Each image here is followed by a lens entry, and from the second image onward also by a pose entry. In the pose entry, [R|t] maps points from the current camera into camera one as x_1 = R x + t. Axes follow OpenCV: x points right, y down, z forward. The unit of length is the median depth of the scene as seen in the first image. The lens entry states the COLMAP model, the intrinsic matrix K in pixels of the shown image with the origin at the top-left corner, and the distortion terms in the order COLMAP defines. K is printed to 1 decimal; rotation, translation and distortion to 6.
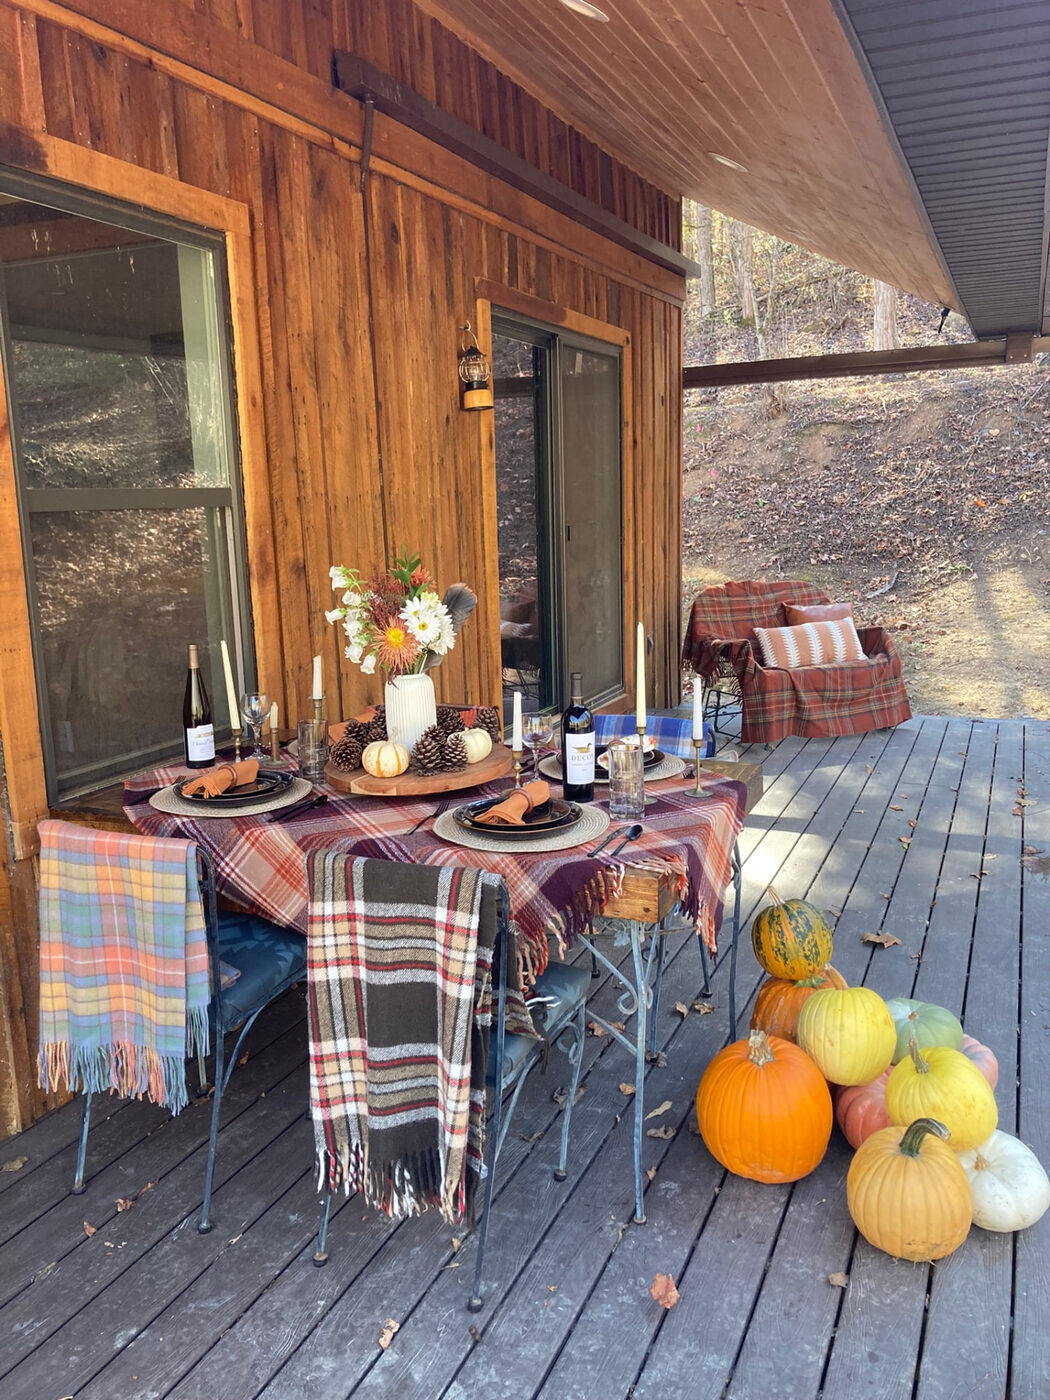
lens RADIAL K [[1135.0, 0, 525.0], [0, 1135.0, 700.0], [0, 0, 1]] dist [0.194731, -0.553993]
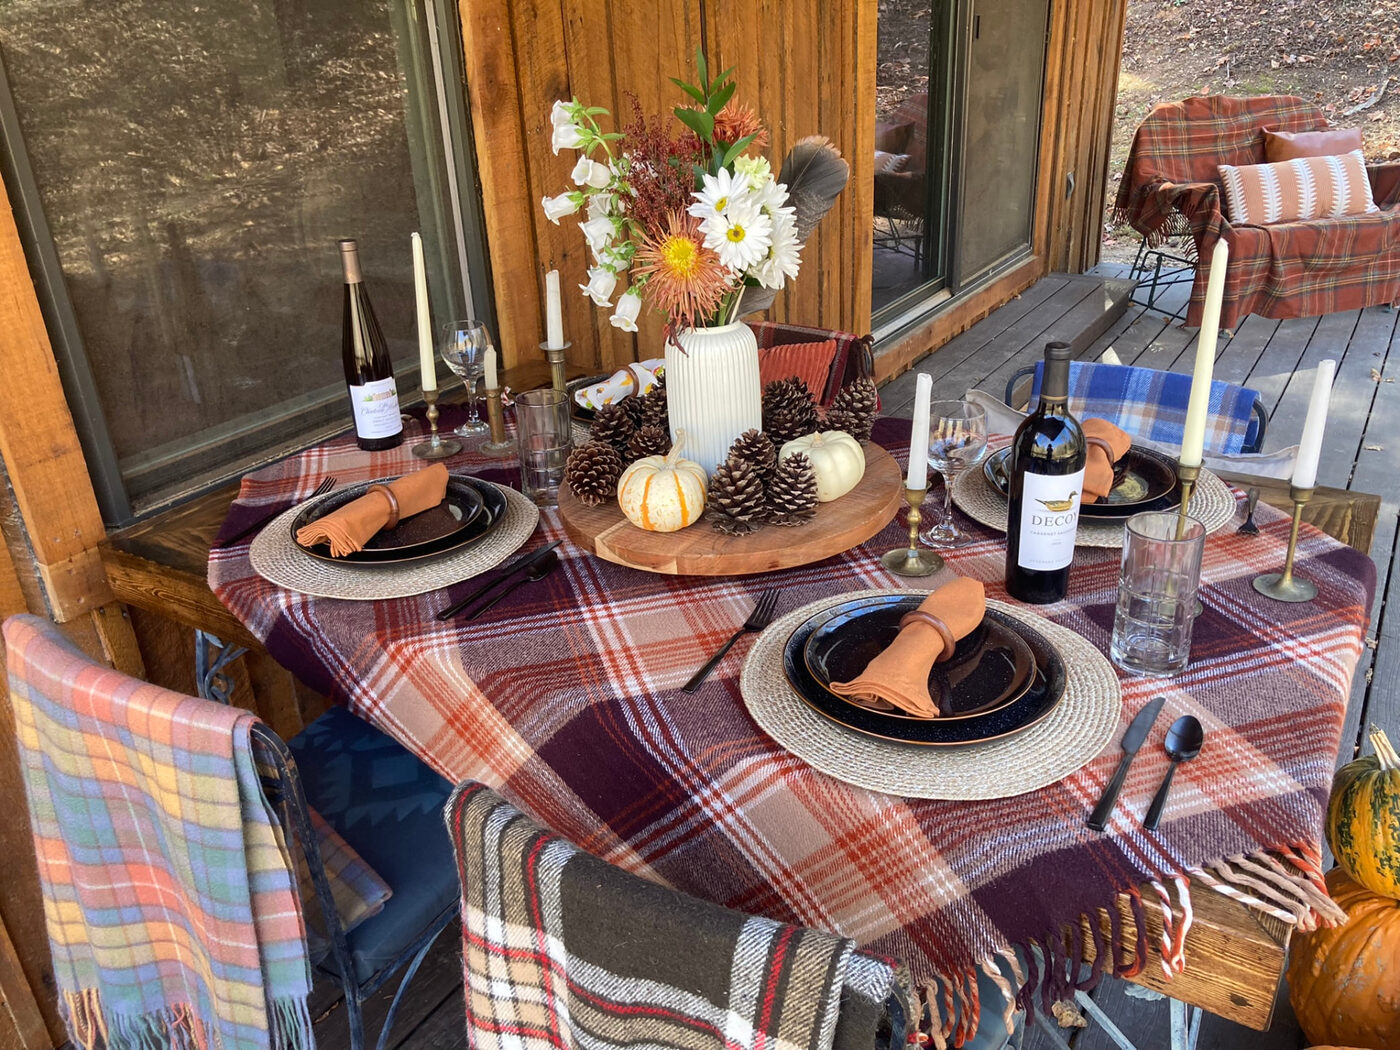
lens RADIAL K [[1149.7, 0, 722.5], [0, 1149.7, 520.7], [0, 0, 1]] dist [0.028606, -0.006665]
pose [[0.990844, 0.048109, -0.126149, -0.027069], [-0.014545, 0.966959, 0.254518, -0.070191], [0.134226, -0.250353, 0.958805, 0.490812]]
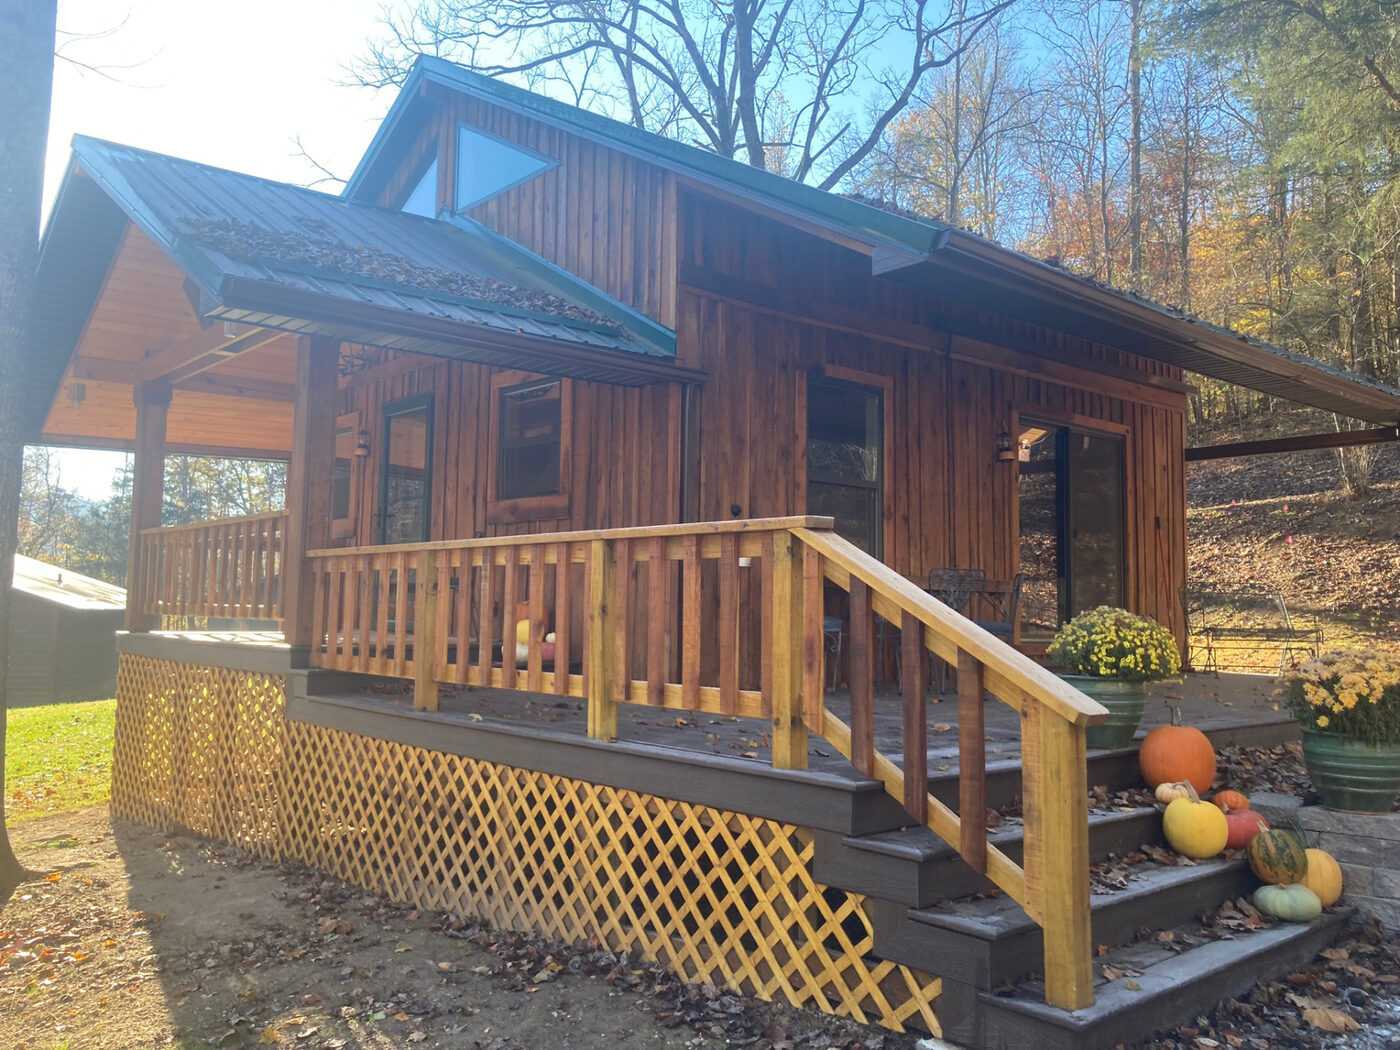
lens RADIAL K [[1135.0, 0, 700.0], [0, 1135.0, 525.0], [0, 0, 1]] dist [0.194731, -0.553993]
pose [[0.908596, 0.006827, -0.417620, 0.533591], [-0.109291, 0.968916, -0.221942, 0.619912], [0.403123, 0.247298, 0.881099, -1.657453]]
